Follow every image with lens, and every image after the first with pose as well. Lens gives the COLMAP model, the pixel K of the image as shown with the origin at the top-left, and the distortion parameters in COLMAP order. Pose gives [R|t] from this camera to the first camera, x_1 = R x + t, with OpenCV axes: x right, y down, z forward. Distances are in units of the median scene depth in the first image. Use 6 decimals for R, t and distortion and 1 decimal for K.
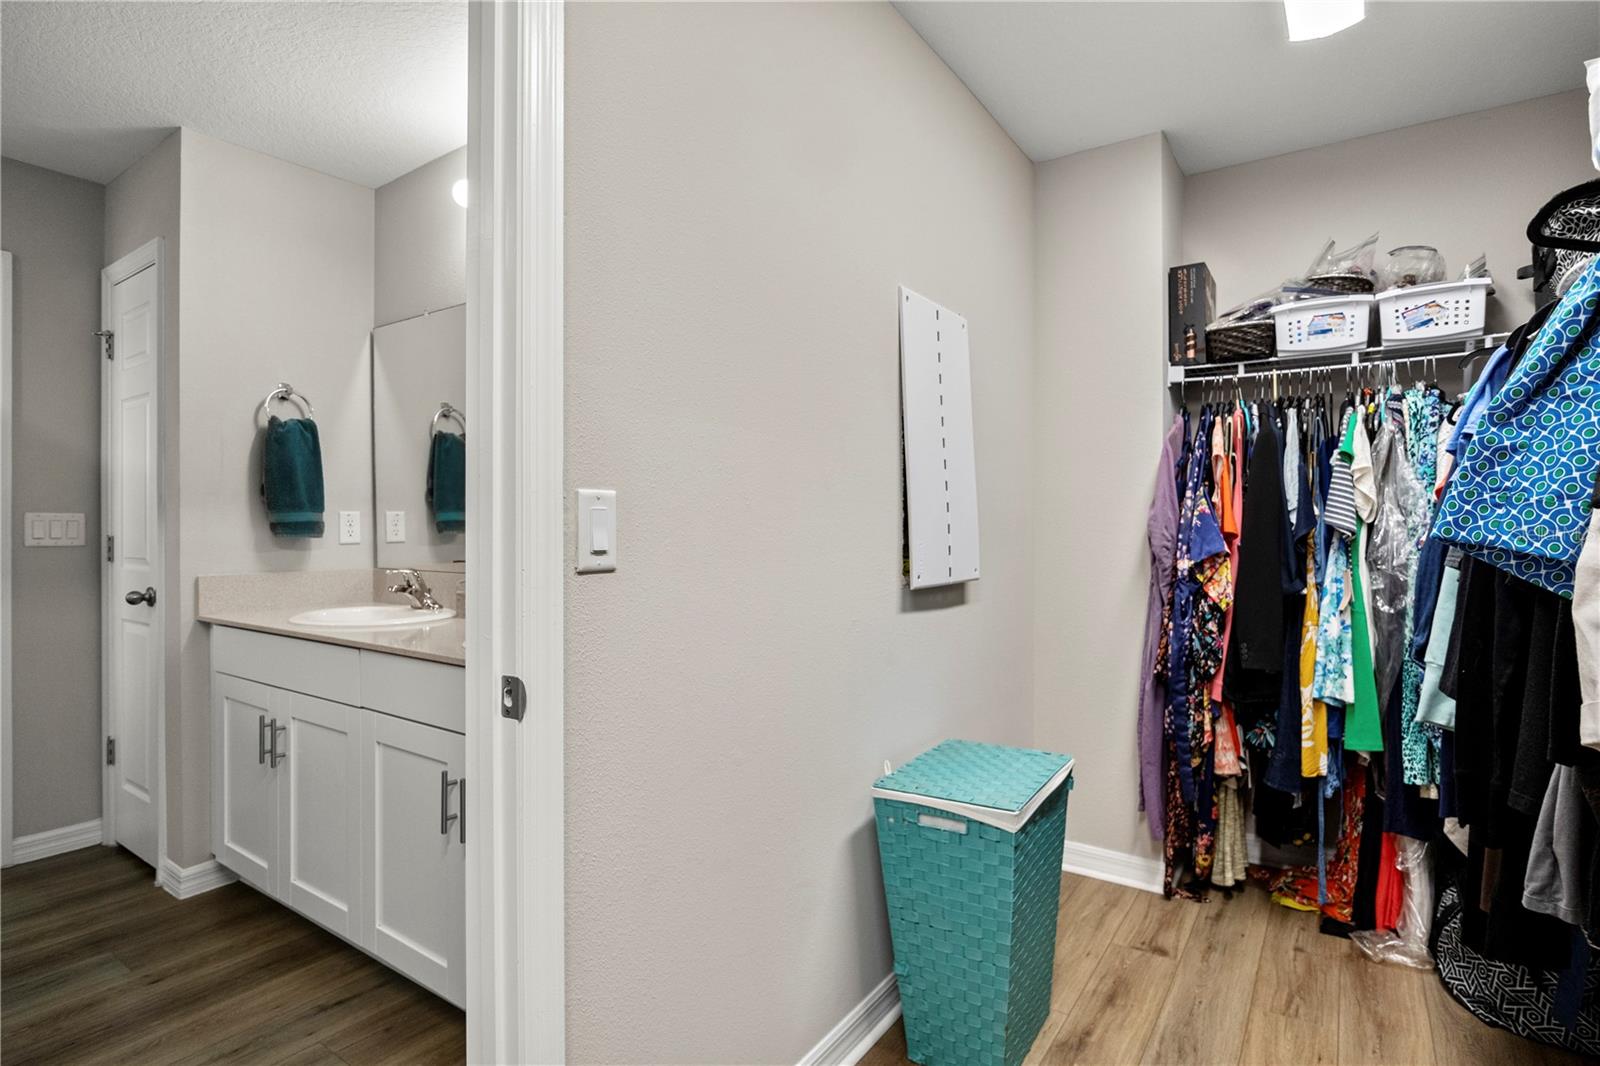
lens RADIAL K [[802.0, 0, 807.8], [0, 802.0, 520.4], [0, 0, 1]] dist [-0.002583, -0.001668]
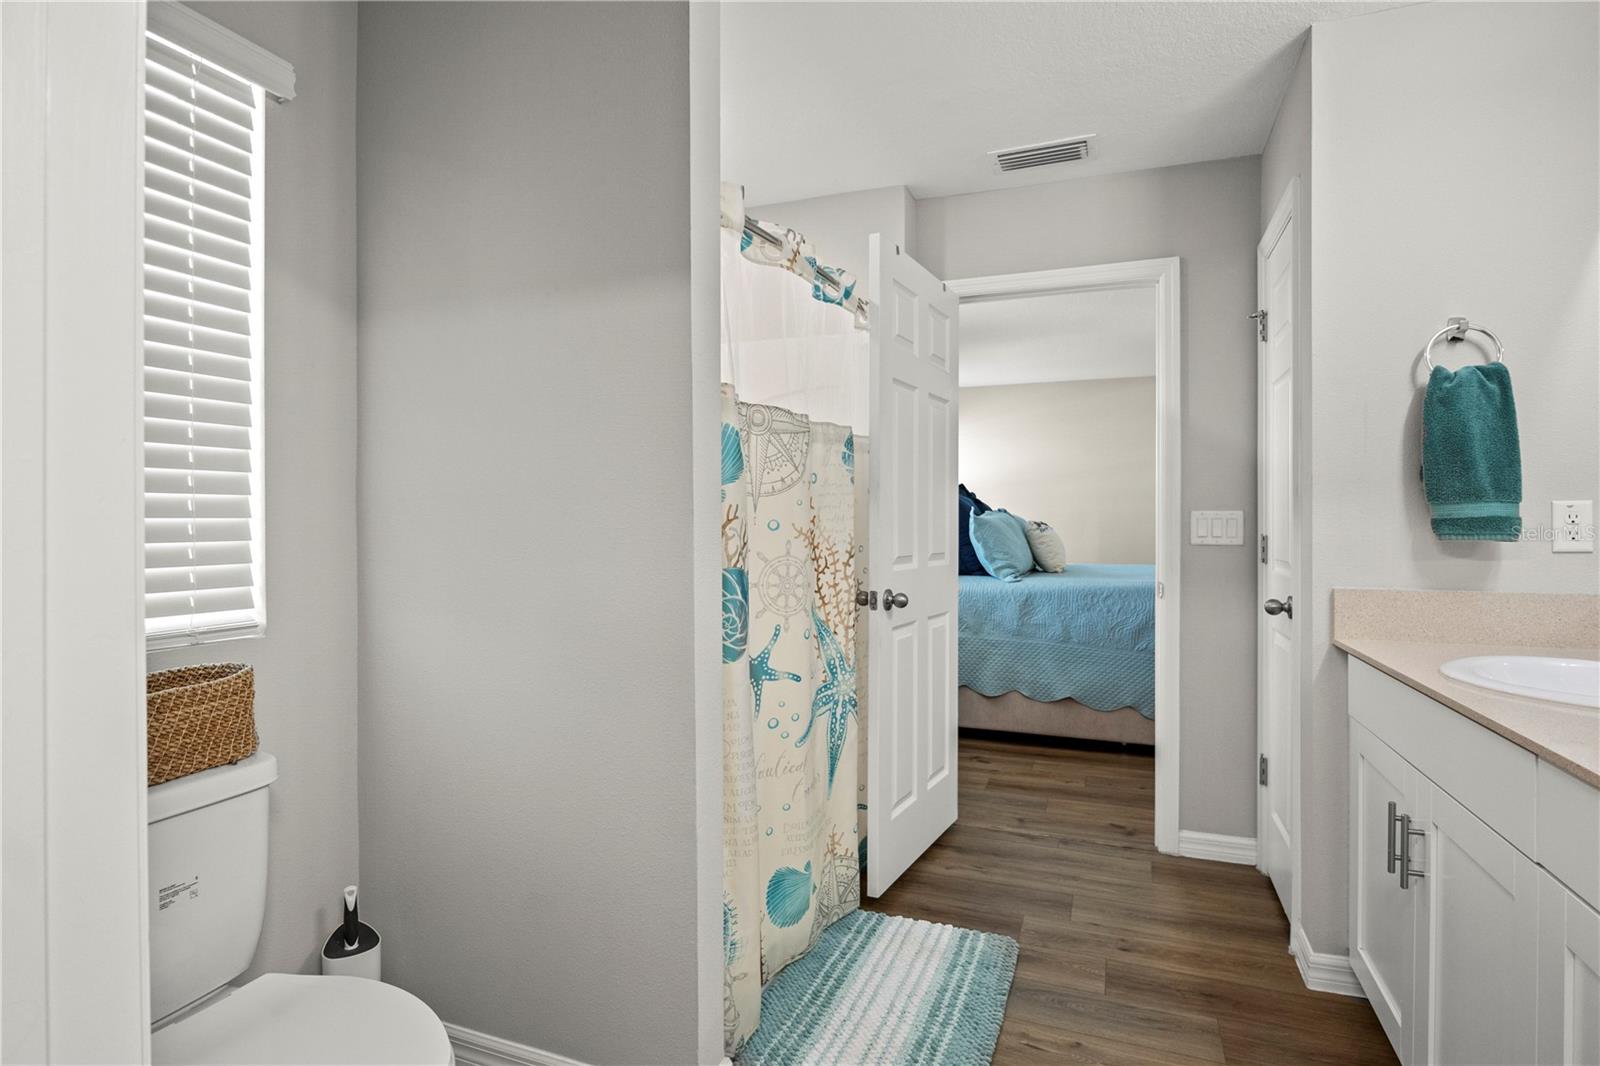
lens RADIAL K [[802.0, 0, 787.6], [0, 802.0, 534.5], [0, 0, 1]] dist [-0.002583, -0.001668]
pose [[0.222161, 0.011155, -0.974946, -0.106440], [0.013333, 0.999806, 0.014478, -0.001645], [0.974919, -0.016216, 0.221969, 0.280413]]
